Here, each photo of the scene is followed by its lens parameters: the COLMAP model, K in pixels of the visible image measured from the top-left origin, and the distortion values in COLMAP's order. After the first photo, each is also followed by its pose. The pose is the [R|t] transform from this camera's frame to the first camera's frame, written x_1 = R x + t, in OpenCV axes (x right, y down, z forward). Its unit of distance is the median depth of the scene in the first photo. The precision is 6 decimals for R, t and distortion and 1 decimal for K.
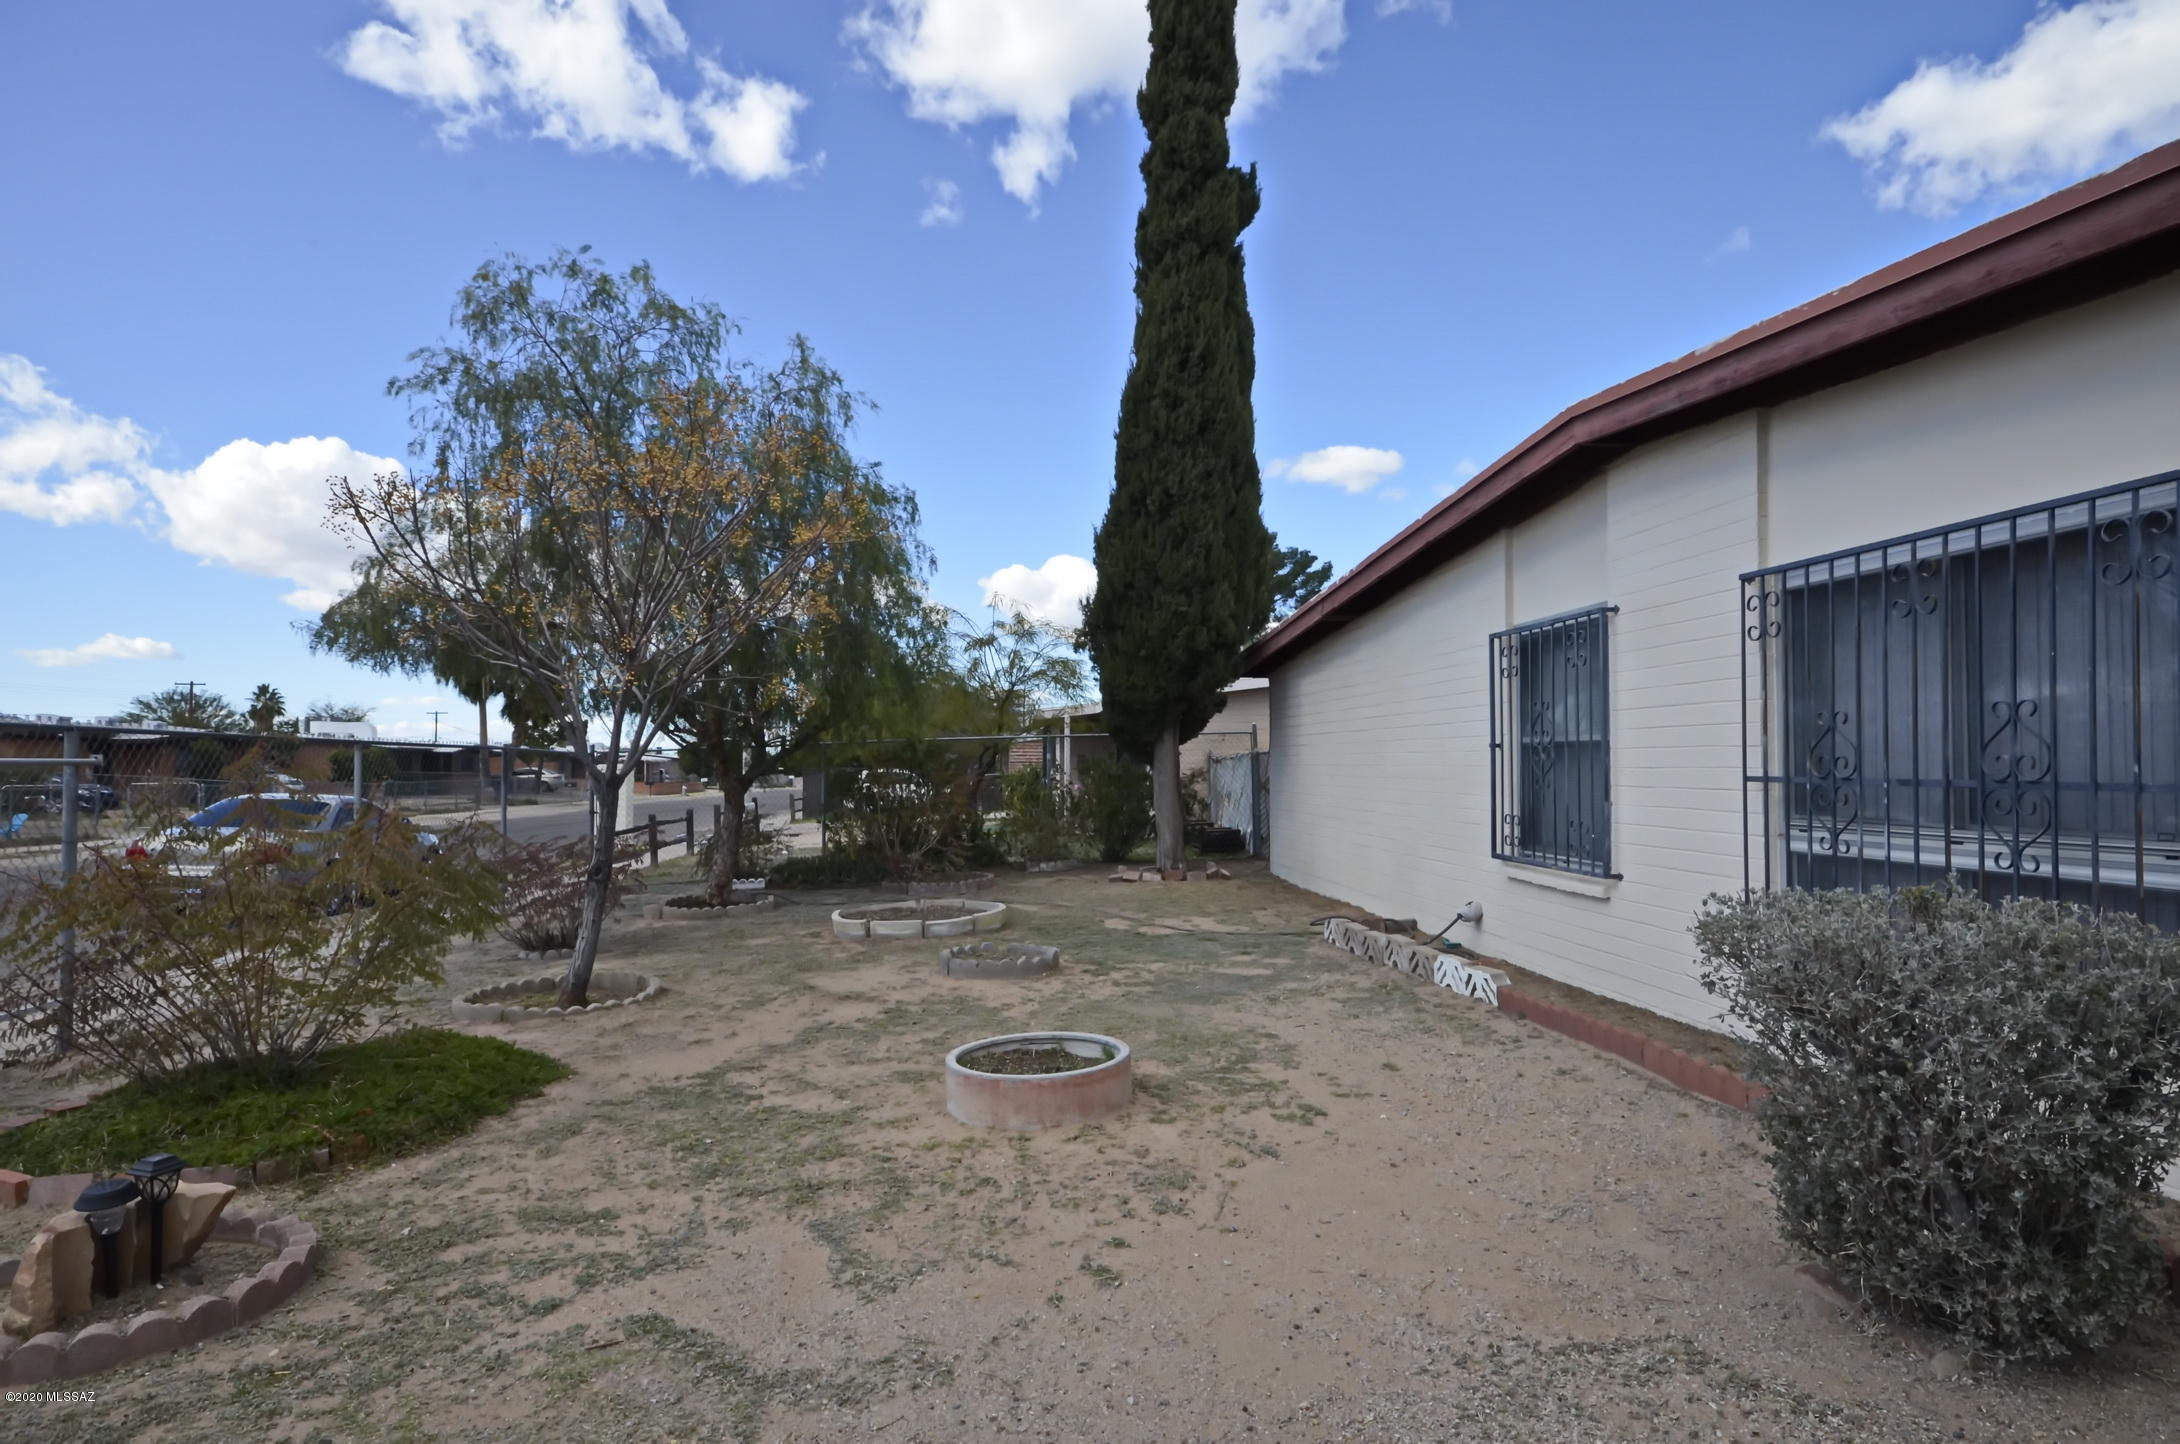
lens RADIAL K [[1168.5, 0, 1098.6], [0, 1168.5, 736.6], [0, 0, 1]] dist [0.005283, 0.001916]
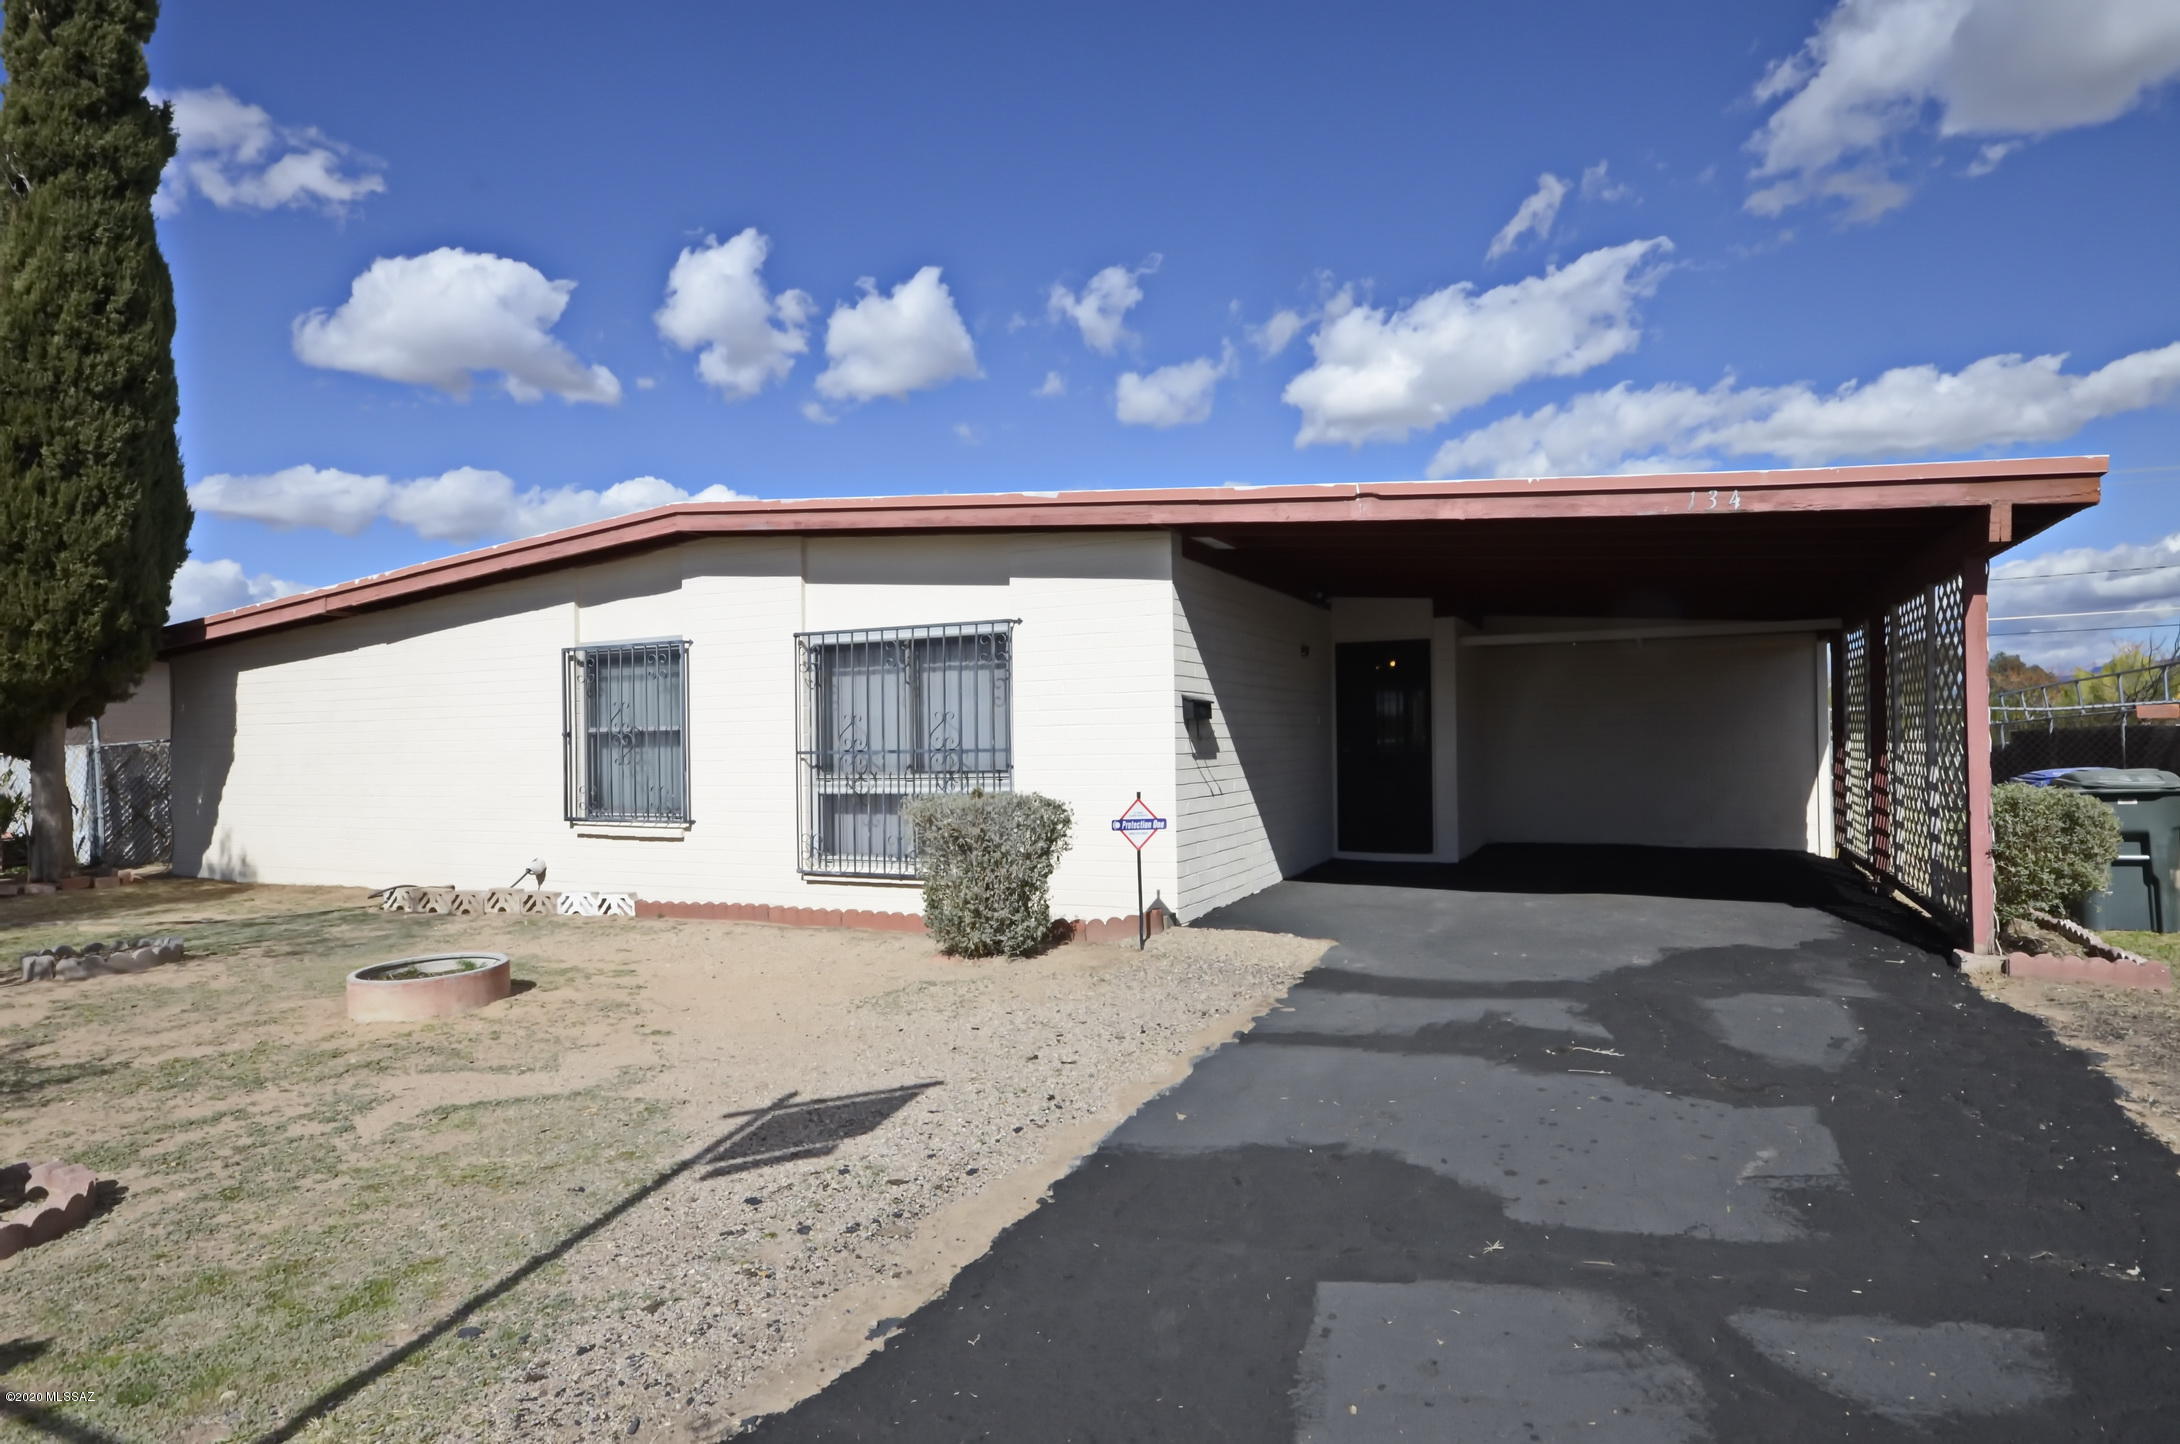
lens RADIAL K [[1210.0, 0, 1090.0], [0, 1210.0, 722.0], [0, 0, 1]] dist [0.027230, 0.001082]
pose [[0.534548, 0.011388, 0.845062, -0.488328], [-0.004688, 0.999934, -0.010509, 0.005345], [-0.845125, 0.001655, 0.534566, -0.210668]]
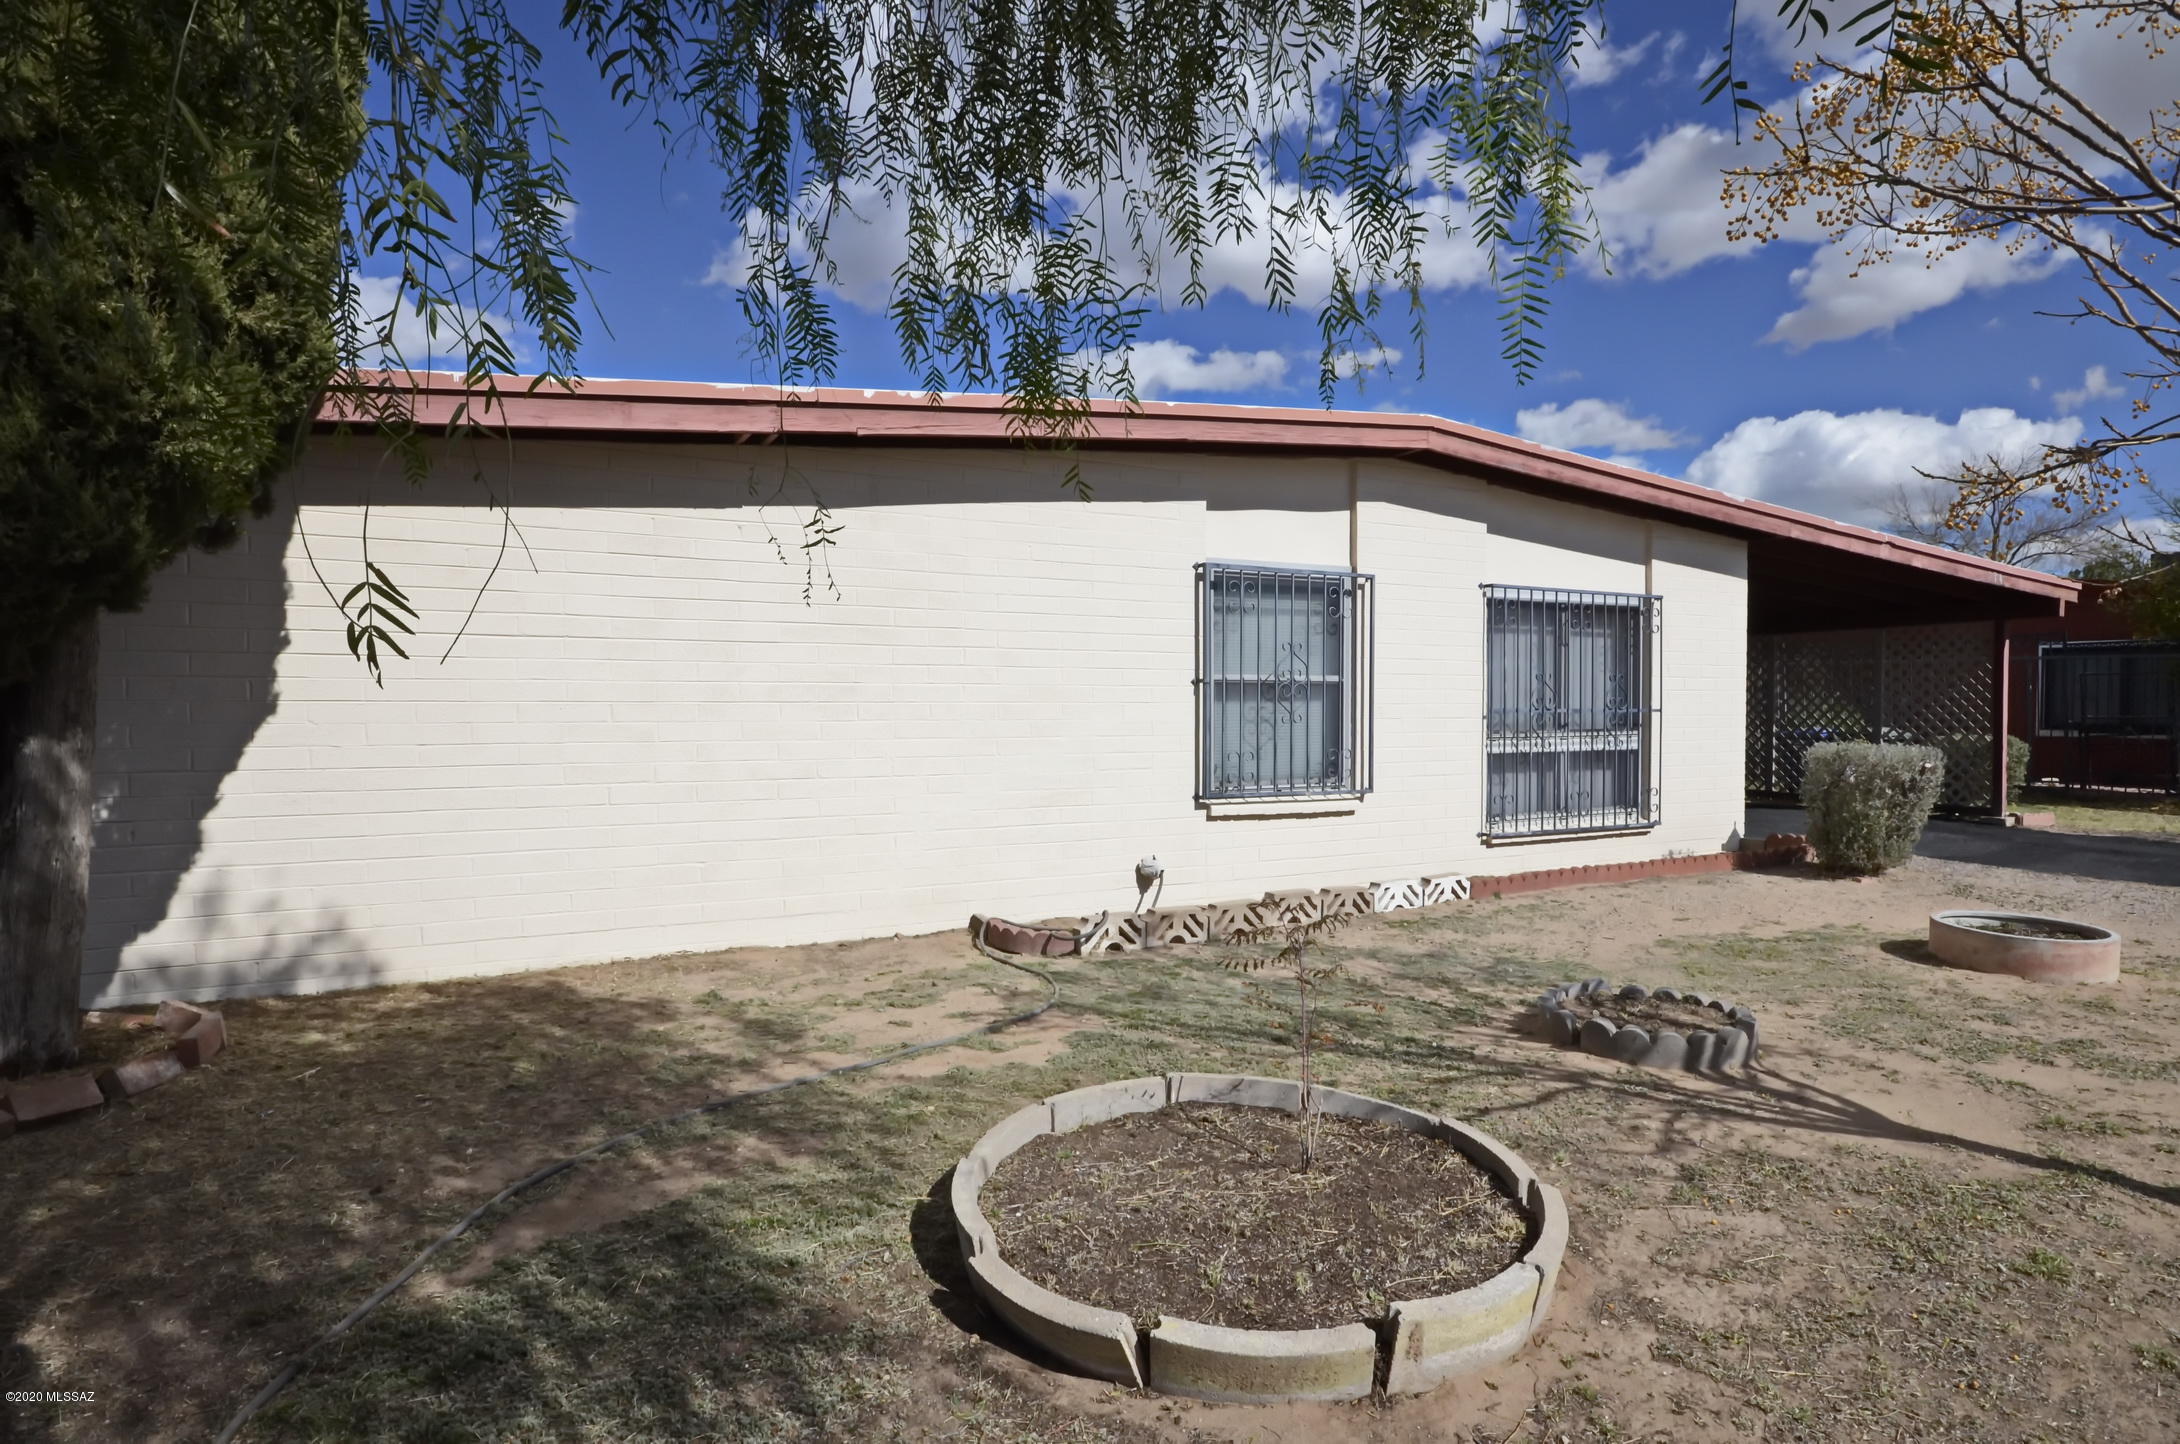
lens RADIAL K [[1166.7, 0, 1085.7], [0, 1166.7, 738.2], [0, 0, 1]] dist [0.051794, -0.024868]
pose [[-0.381308, -0.016691, 0.924297, -0.501292], [-0.018004, 0.999781, 0.010627, 0.045601], [-0.924273, -0.012589, -0.381525, 1.452576]]
